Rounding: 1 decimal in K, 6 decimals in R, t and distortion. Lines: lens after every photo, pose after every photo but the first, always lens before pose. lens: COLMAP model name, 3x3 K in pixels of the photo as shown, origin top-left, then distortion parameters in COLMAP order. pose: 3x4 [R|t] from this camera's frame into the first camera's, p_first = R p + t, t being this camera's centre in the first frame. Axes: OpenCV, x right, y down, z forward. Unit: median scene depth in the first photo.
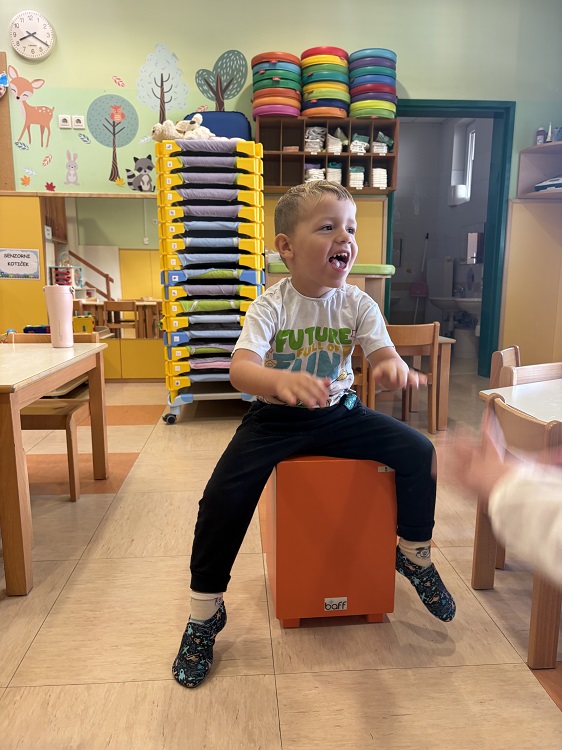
lens RADIAL K [[568.6, 0, 281.0], [0, 568.6, 375.0], [0, 0, 1]] dist [0.039114, -0.038034]
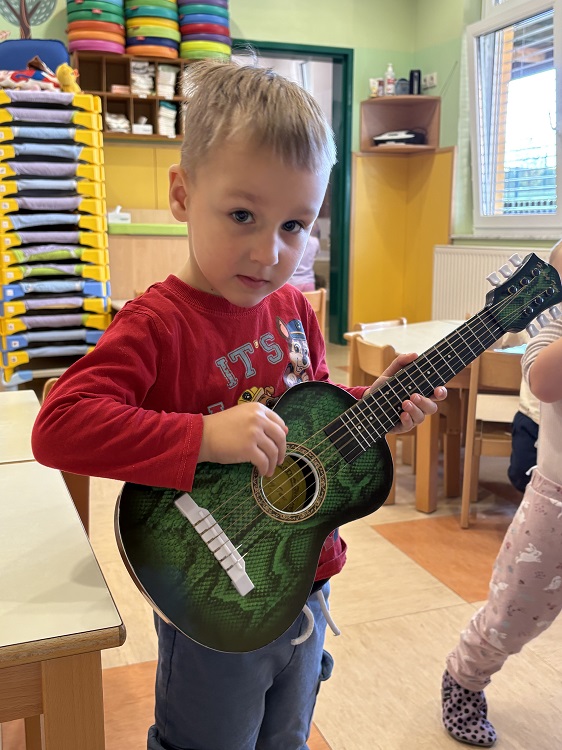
lens RADIAL K [[788.8, 0, 281.0], [0, 788.8, 375.0], [0, 0, 1]] dist [0.011702, 0.018057]
pose [[0.962566, -0.051309, 0.266145, -0.085412], [0.045543, 0.998576, 0.027795, 0.019359], [-0.267192, -0.014633, 0.963532, -0.246612]]
